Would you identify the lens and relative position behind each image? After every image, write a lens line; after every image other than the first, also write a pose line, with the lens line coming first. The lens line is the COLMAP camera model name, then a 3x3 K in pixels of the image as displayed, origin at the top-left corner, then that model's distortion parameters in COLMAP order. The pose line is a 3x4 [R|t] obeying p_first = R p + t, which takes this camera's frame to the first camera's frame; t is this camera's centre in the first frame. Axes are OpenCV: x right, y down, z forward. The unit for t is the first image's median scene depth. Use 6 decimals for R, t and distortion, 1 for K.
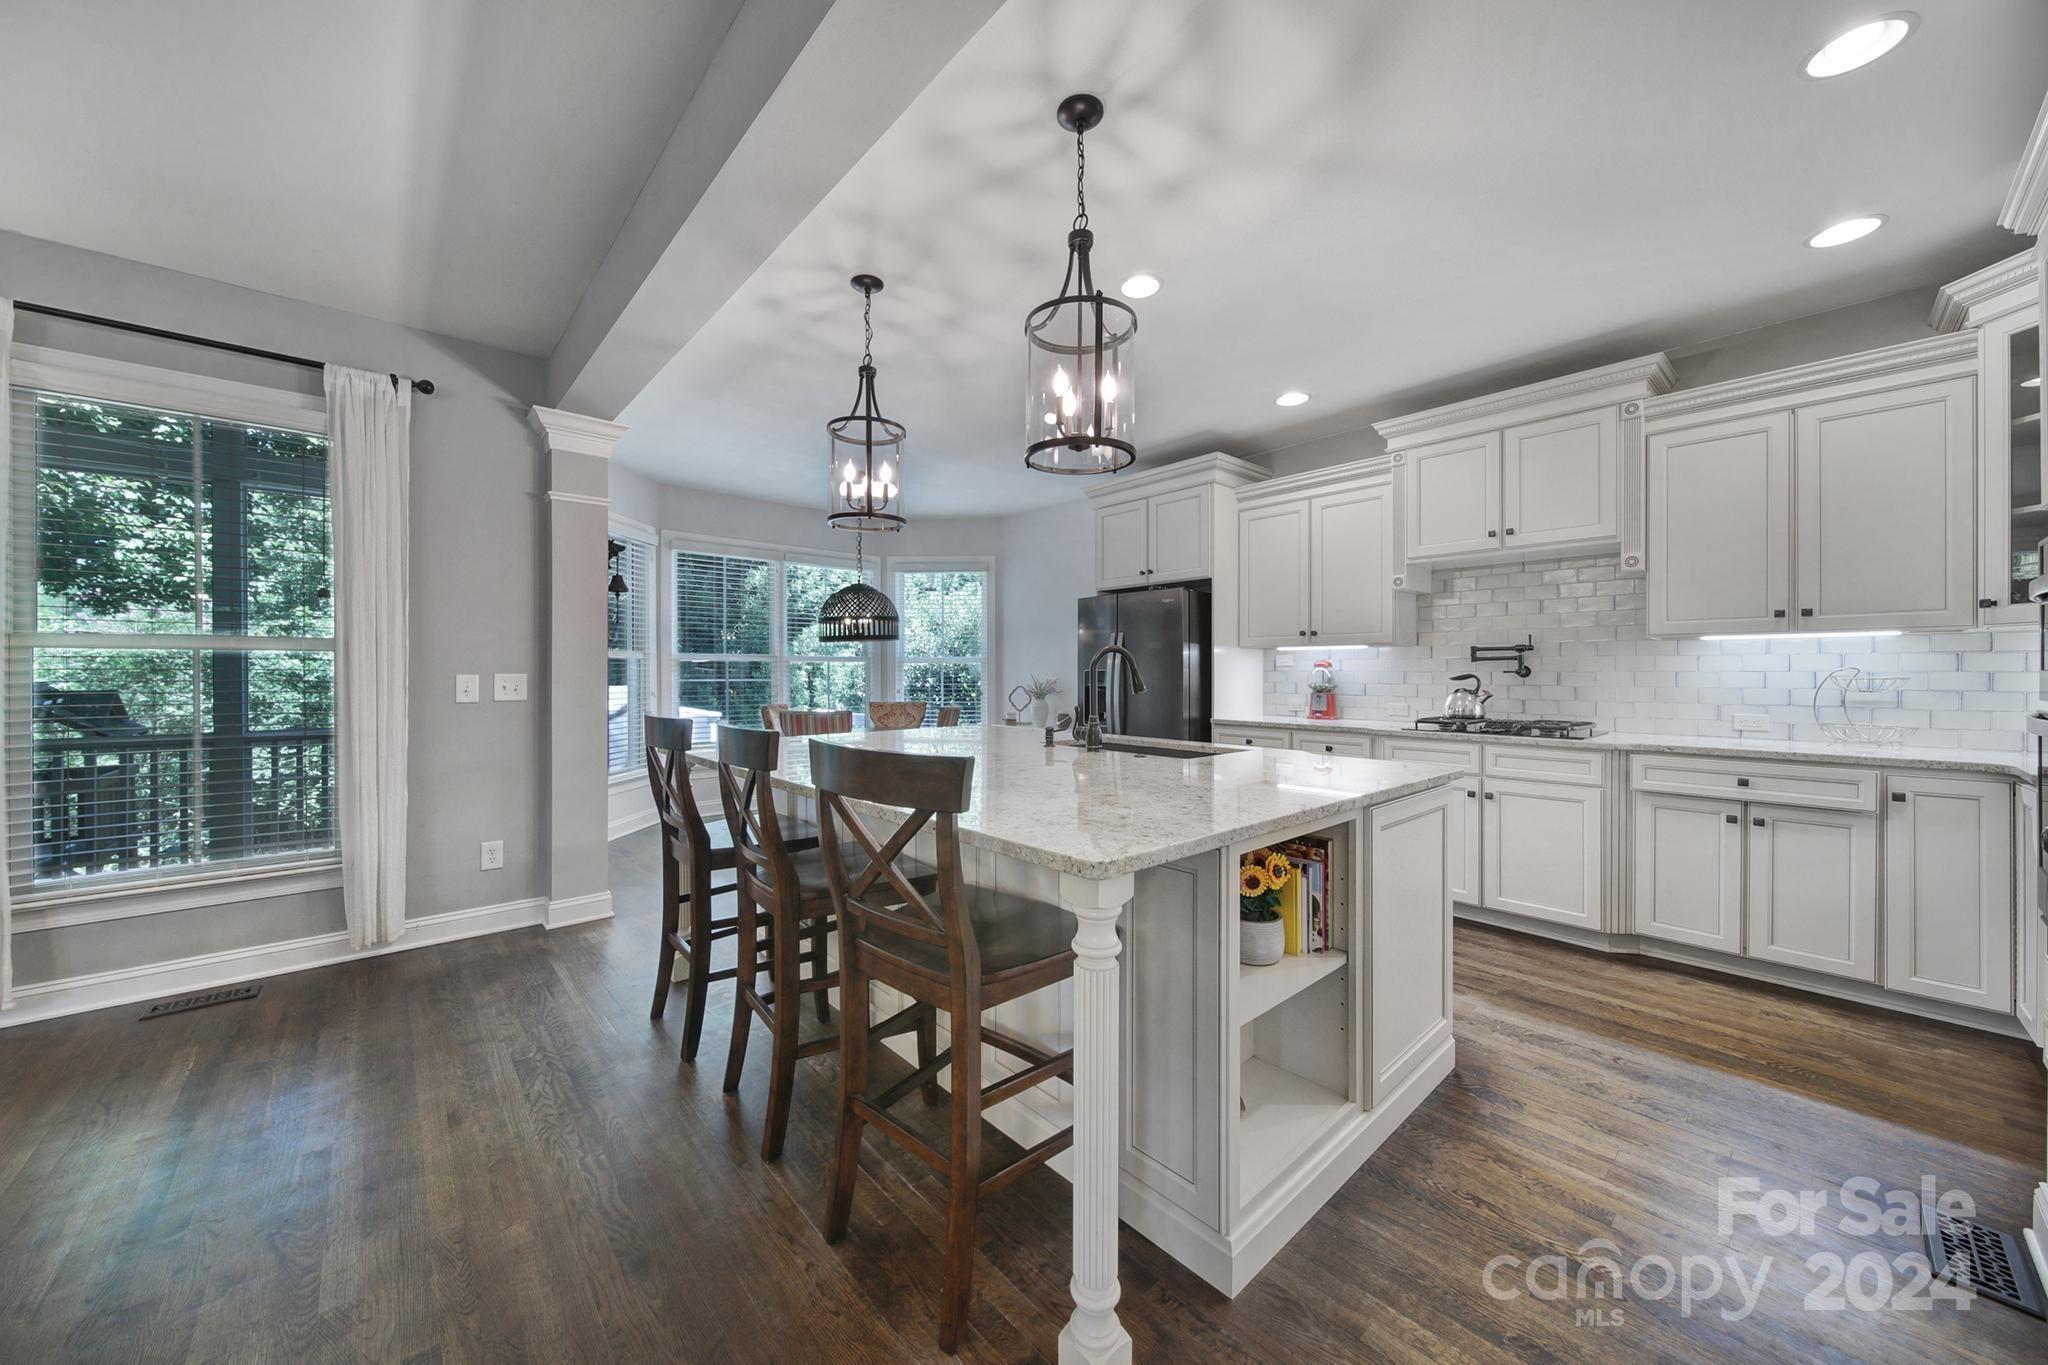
lens RADIAL K [[721.7, 0, 1016.6], [0, 721.7, 676.7], [0, 0, 1]] dist [-0.000899, -0.000331]
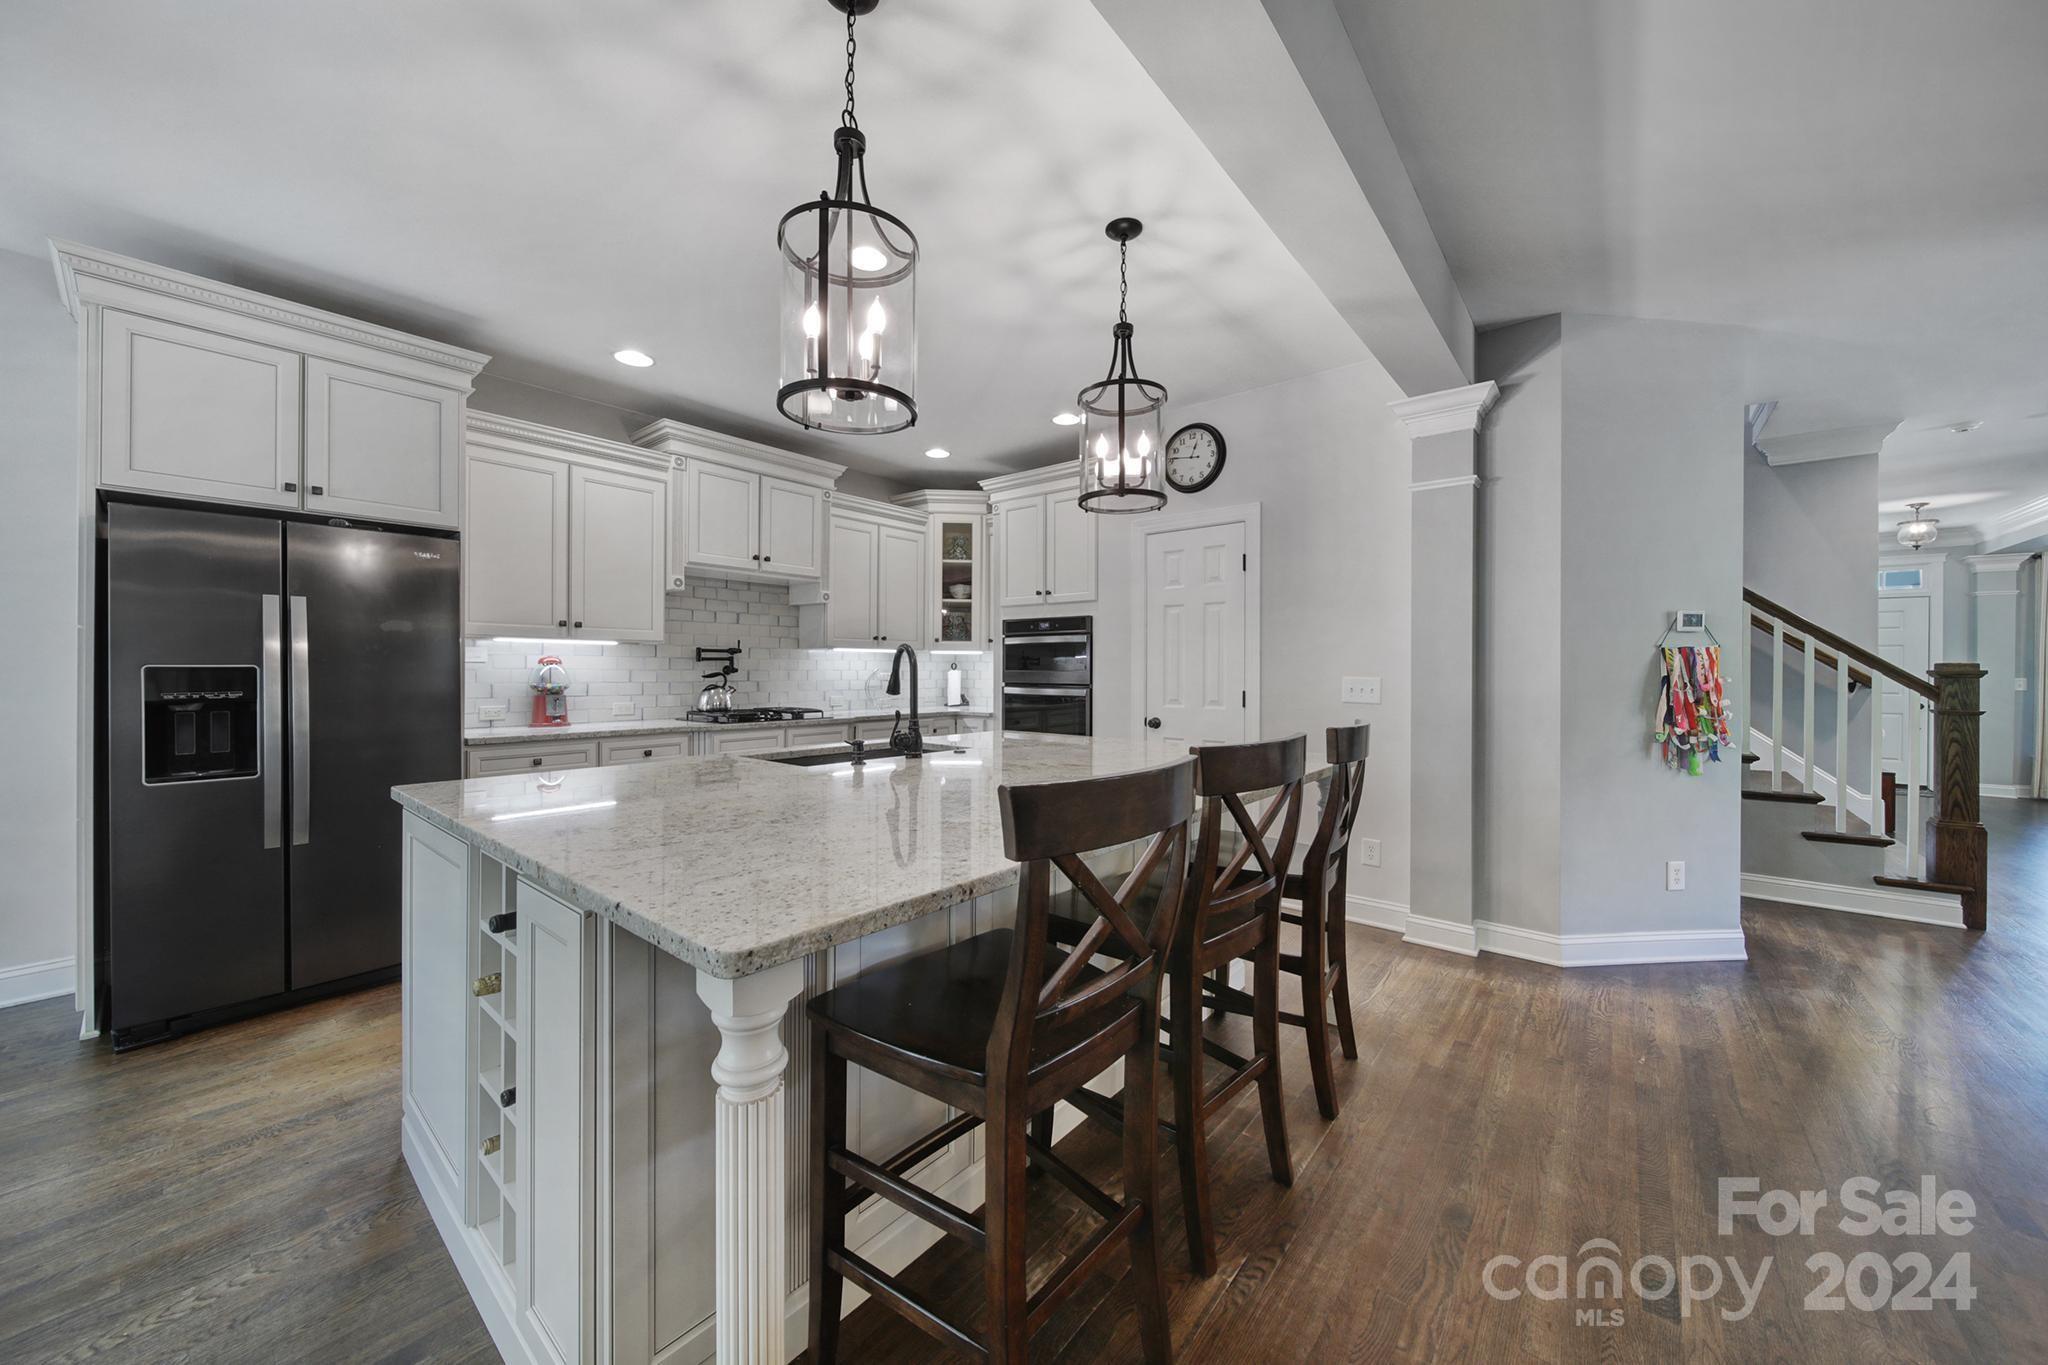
lens RADIAL K [[723.0, 0, 1017.0], [0, 723.0, 669.8], [0, 0, 1]] dist [-0.001974, -0.000369]
pose [[-0.150280, 0.000866, 0.988643, -0.578165], [0.003265, 0.999995, -0.000380, -0.005614], [-0.988638, 0.003171, -0.150282, 0.705322]]
